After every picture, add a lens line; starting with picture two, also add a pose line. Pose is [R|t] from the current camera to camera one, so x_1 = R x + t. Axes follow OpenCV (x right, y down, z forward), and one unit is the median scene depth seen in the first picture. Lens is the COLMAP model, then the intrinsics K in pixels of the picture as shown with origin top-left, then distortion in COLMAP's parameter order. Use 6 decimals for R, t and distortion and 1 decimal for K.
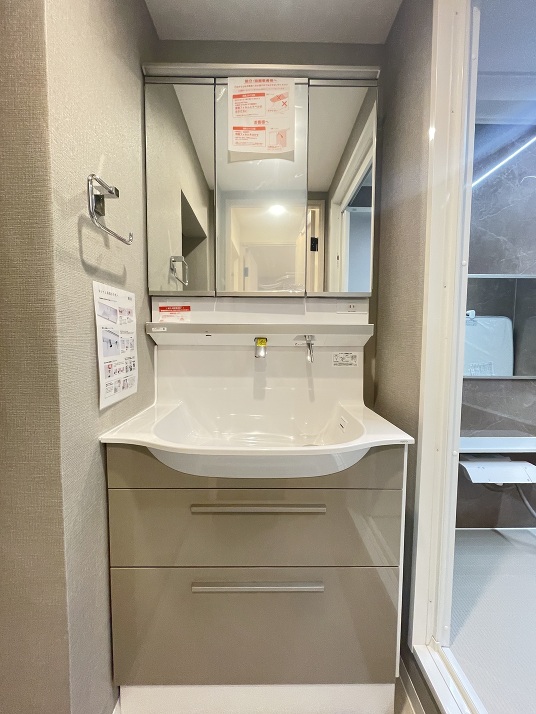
lens RADIAL K [[291.0, 0, 268.4], [0, 291.0, 357.9], [0, 0, 1]] dist [-0.002270, -0.000178]
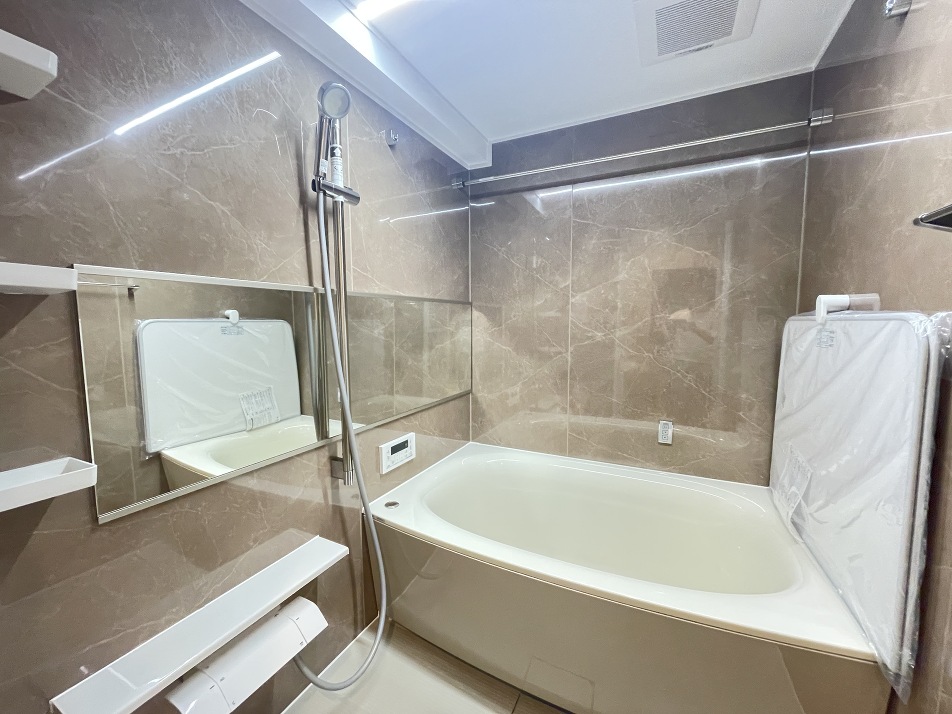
lens RADIAL K [[384.0, 0, 478.2], [0, 384.0, 358.0], [0, 0, 1]] dist [-0.001537, -0.000553]
pose [[0.456640, -0.088925, 0.885196, 0.292719], [0.064540, 0.995681, 0.066730, -0.121421], [-0.887307, 0.026659, 0.460408, 0.218897]]
